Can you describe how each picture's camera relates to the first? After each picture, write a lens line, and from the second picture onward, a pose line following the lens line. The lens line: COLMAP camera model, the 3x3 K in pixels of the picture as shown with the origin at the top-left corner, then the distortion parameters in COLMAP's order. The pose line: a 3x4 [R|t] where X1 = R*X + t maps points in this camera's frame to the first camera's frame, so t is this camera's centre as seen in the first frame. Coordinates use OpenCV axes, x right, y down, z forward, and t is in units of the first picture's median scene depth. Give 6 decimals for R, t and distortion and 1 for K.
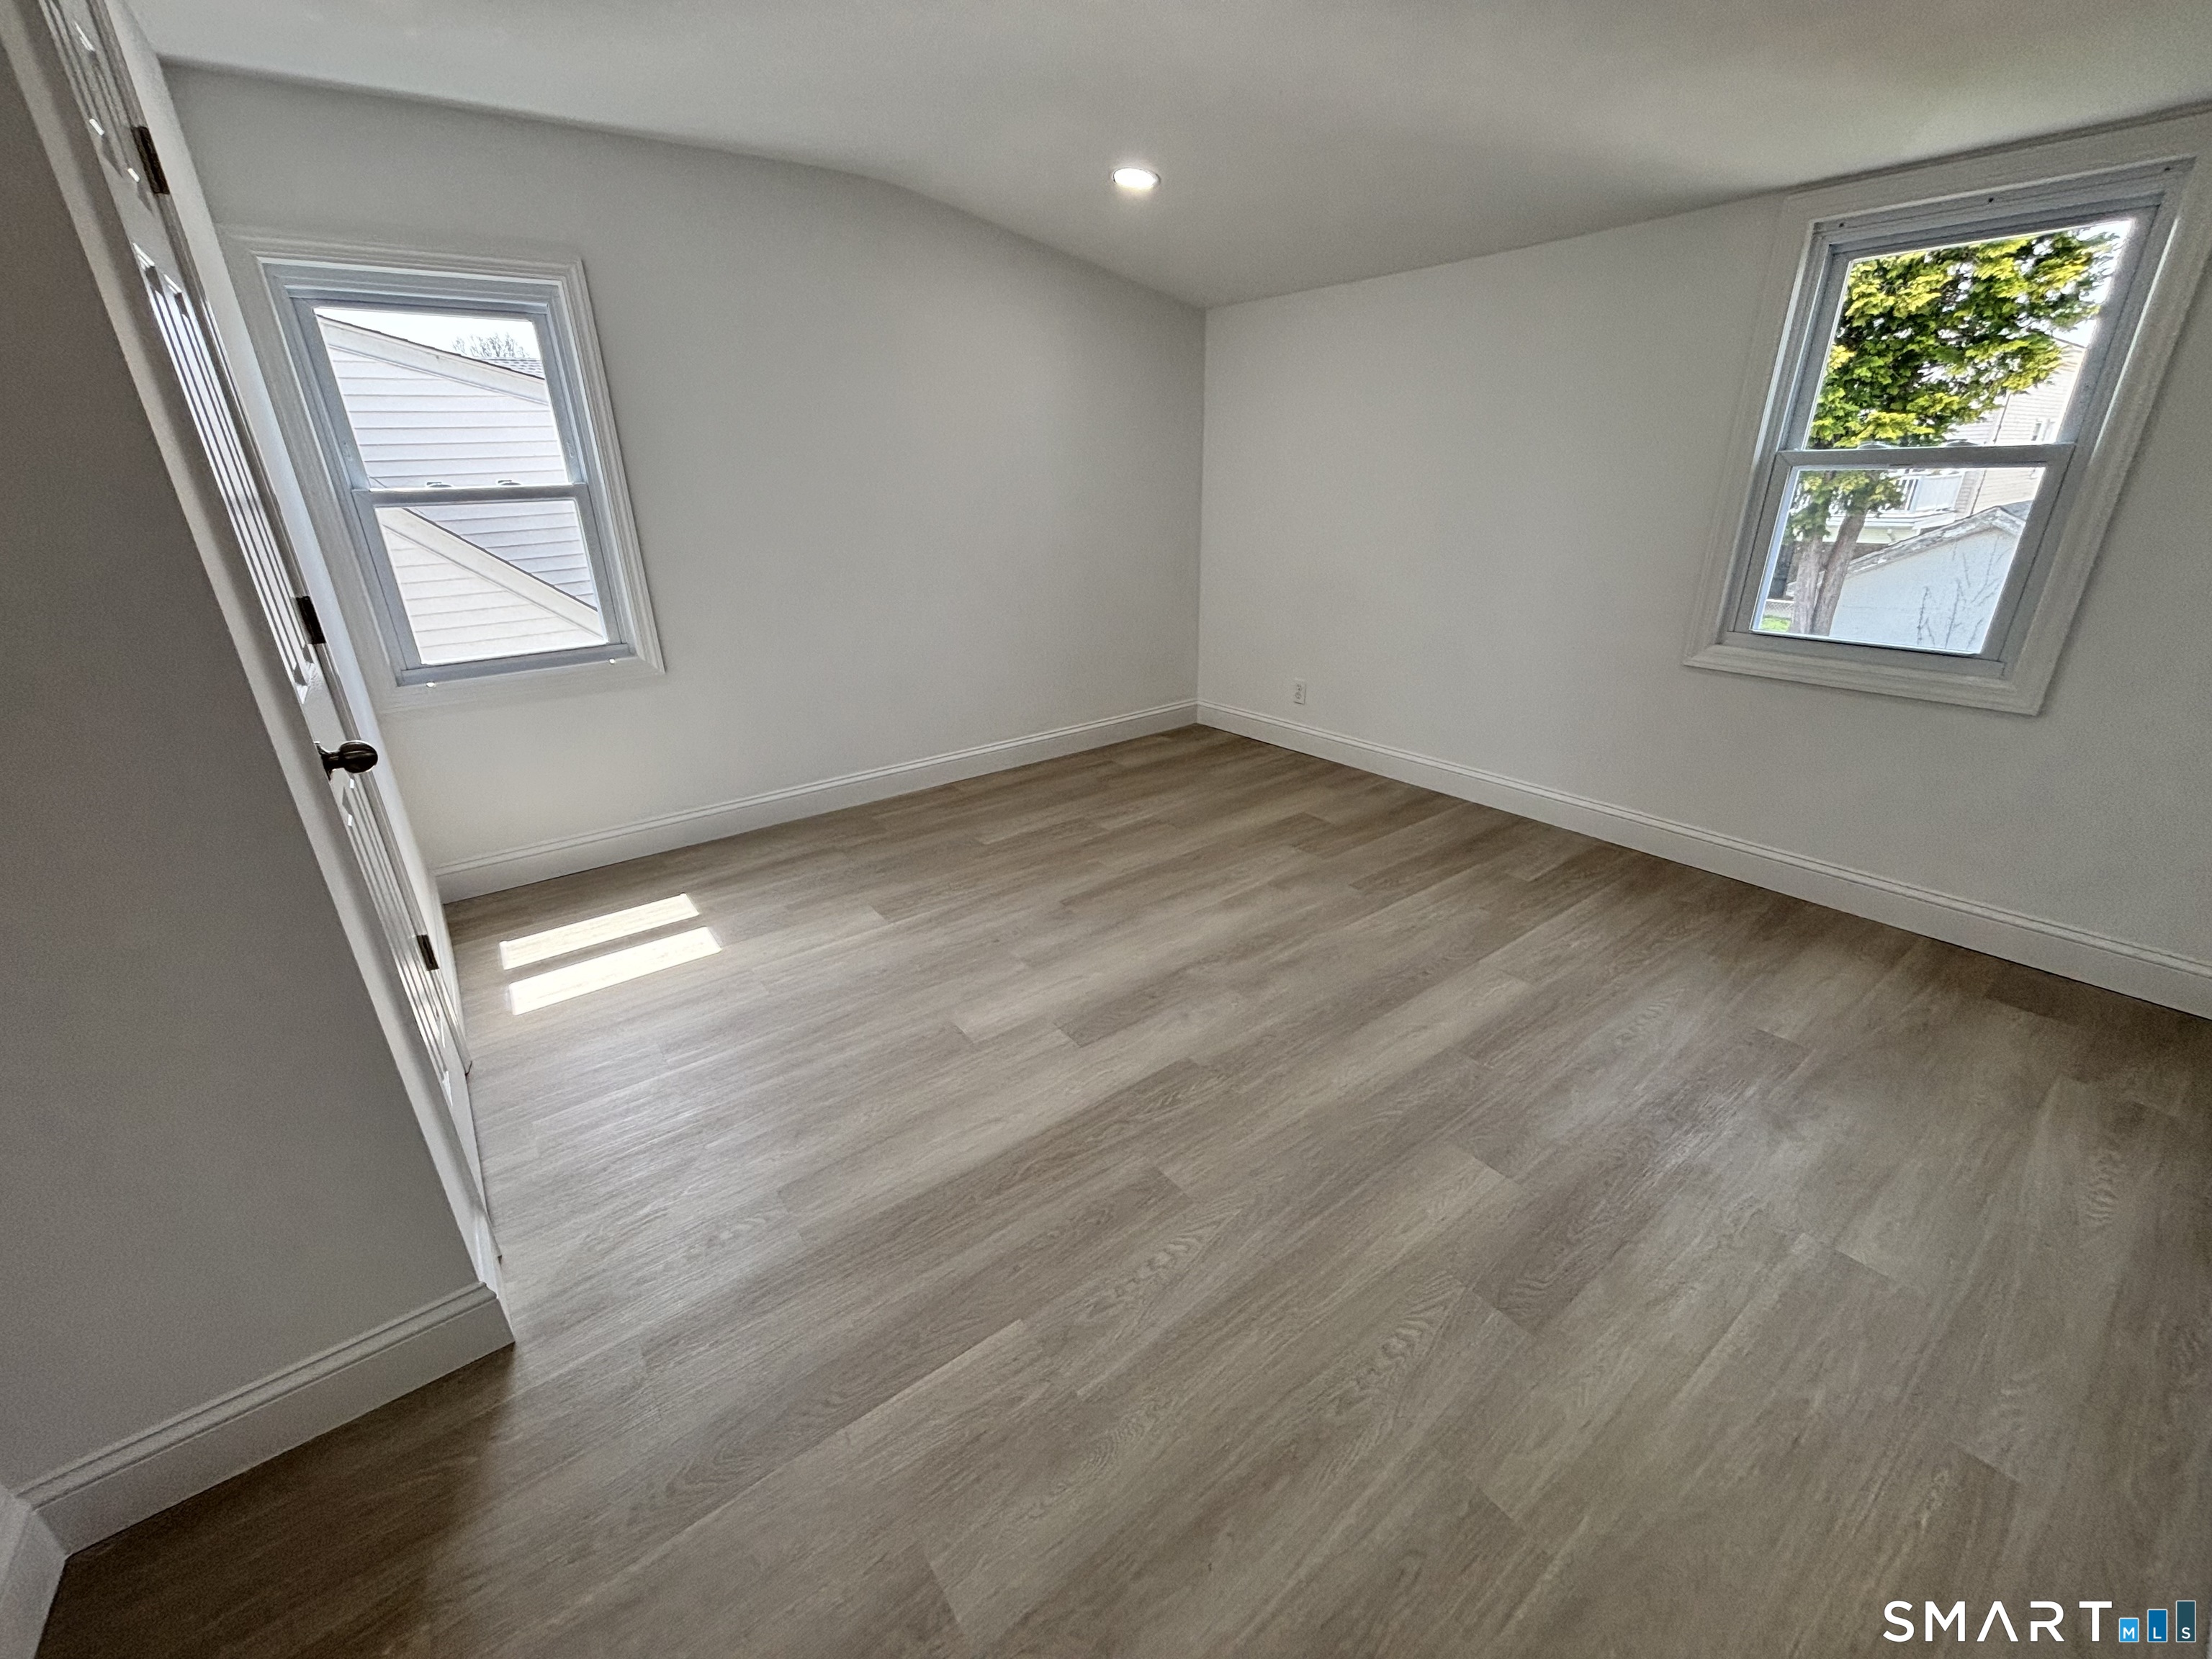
lens RADIAL K [[885.6, 0, 1106.0], [0, 885.6, 829.5], [0, 0, 1]] dist [-0.008873, -0.000250]
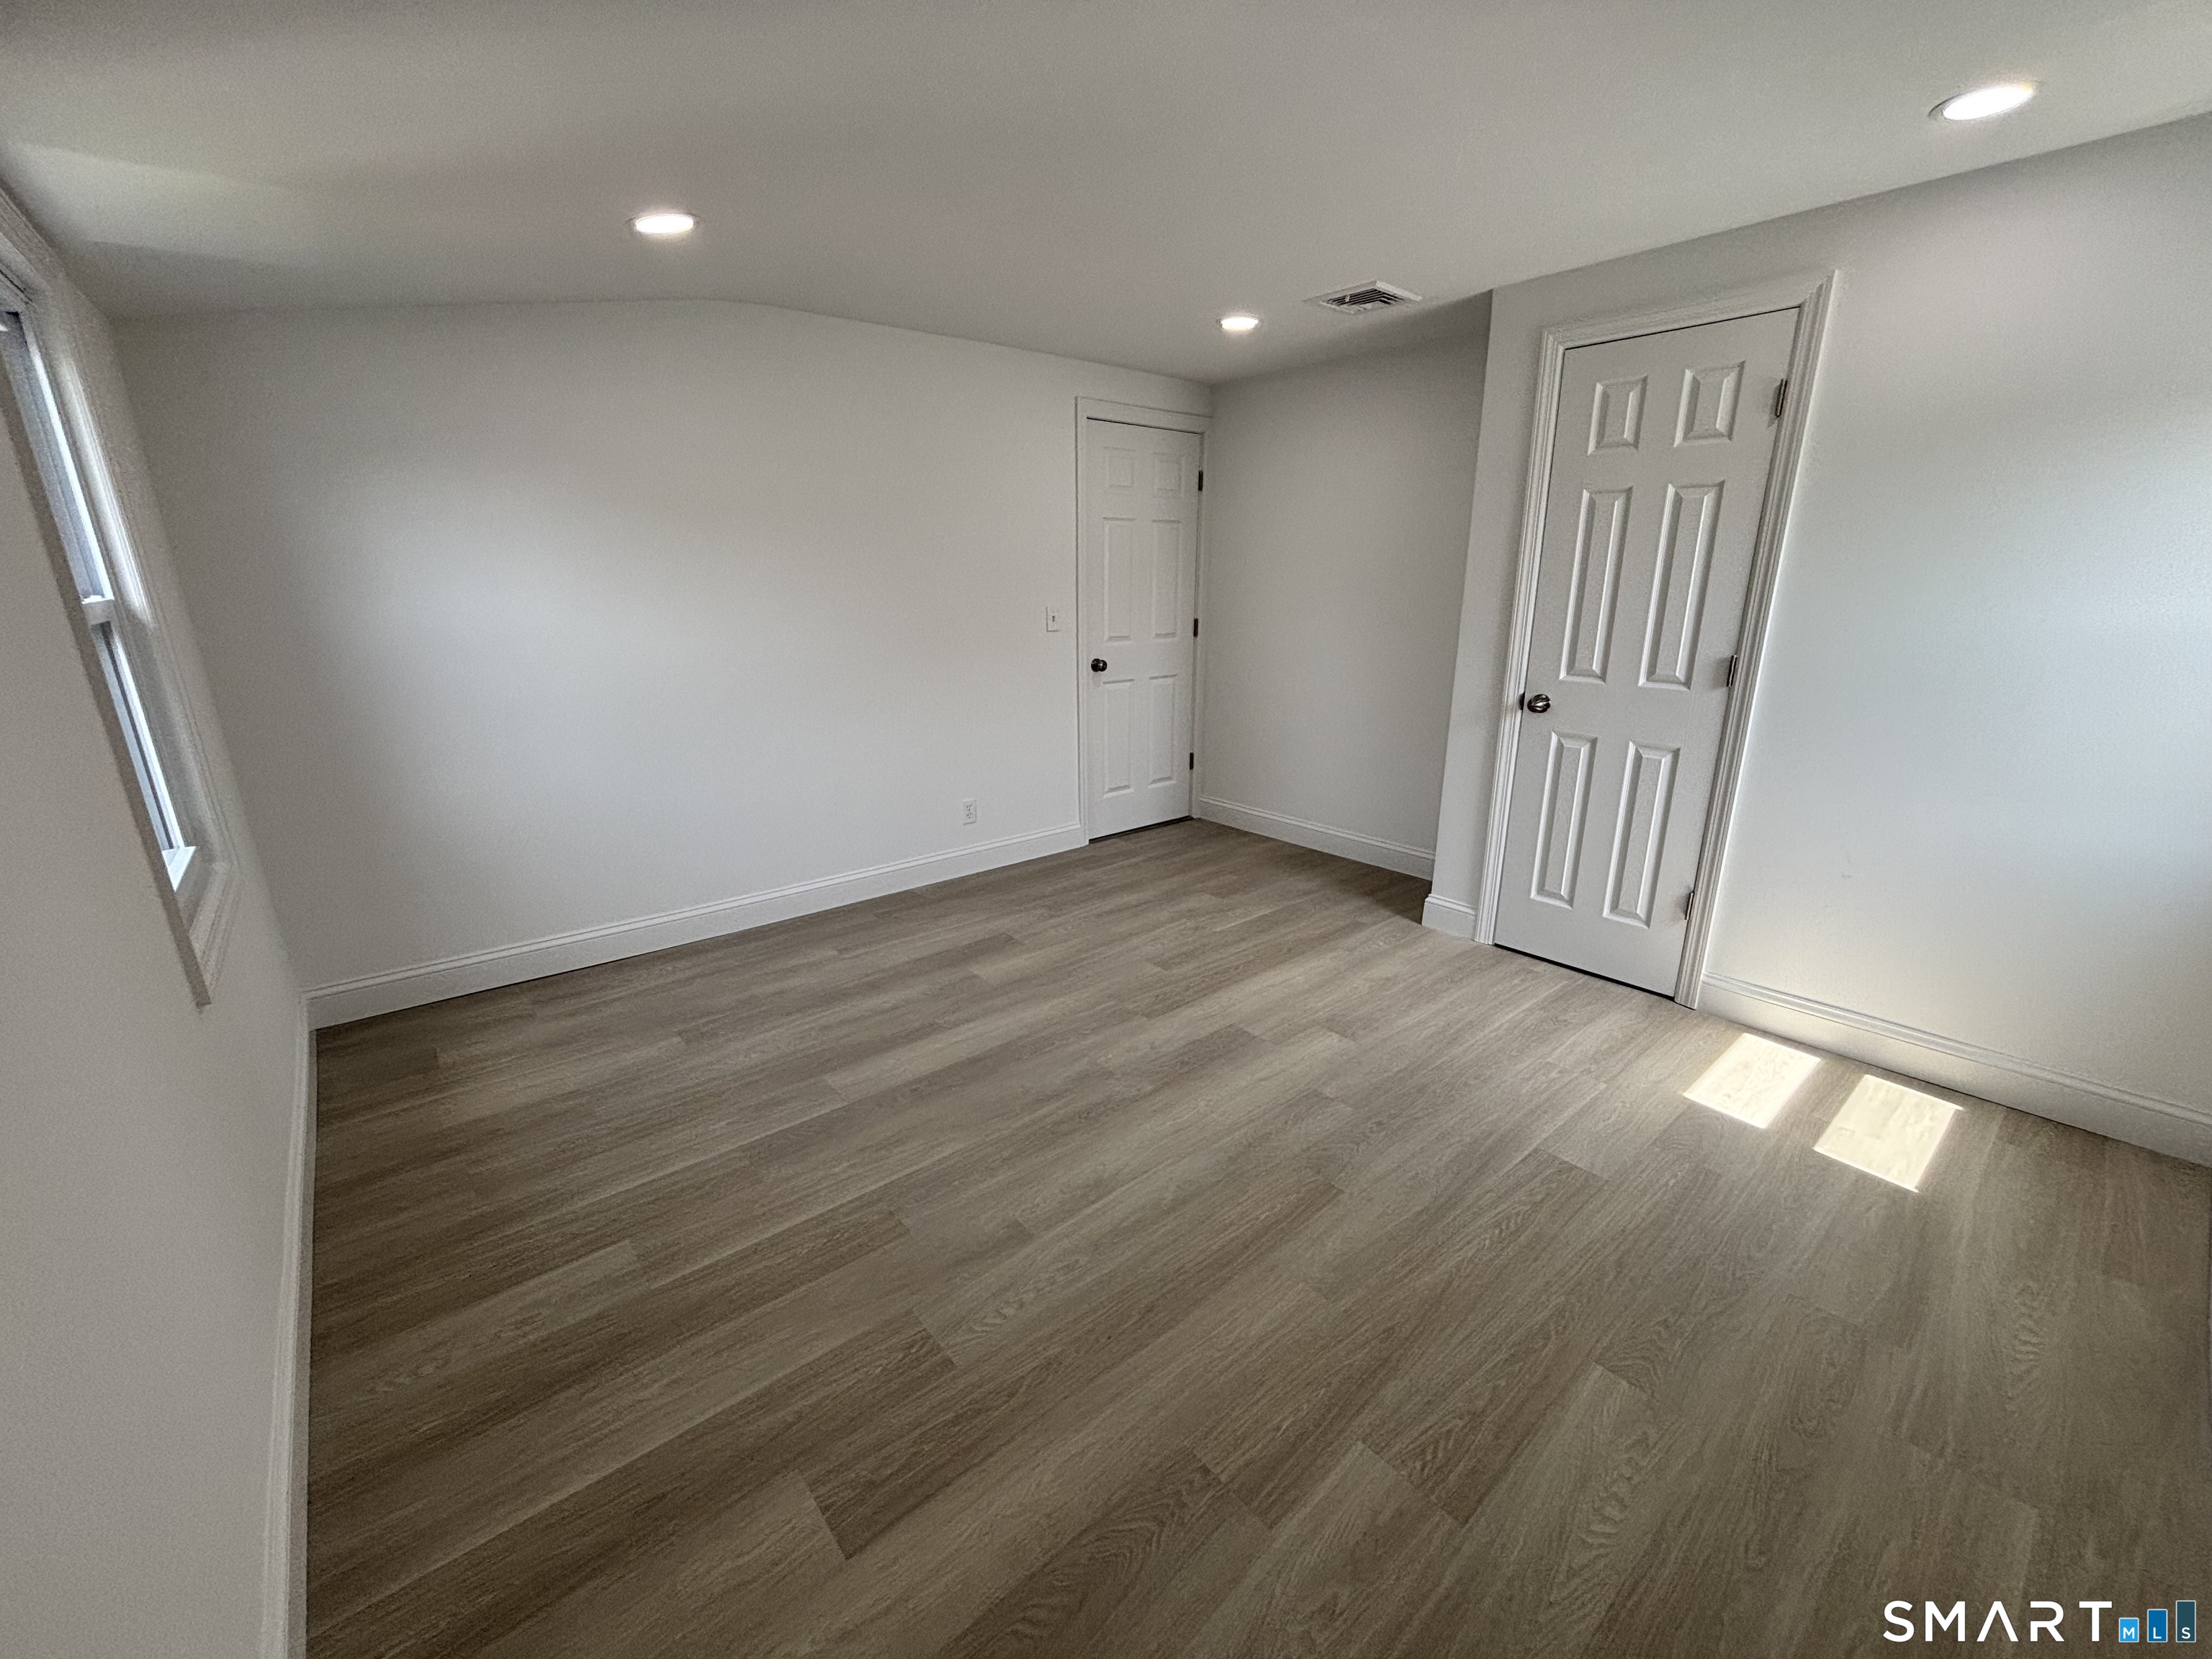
lens RADIAL K [[885.6, 0, 1106.0], [0, 885.6, 829.5], [0, 0, 1]] dist [-0.008873, -0.000250]
pose [[-0.997818, 0.043255, -0.049879, 0.173731], [0.003229, 0.786564, 0.617500, -0.642328], [0.065943, 0.615992, -0.784987, 1.525615]]
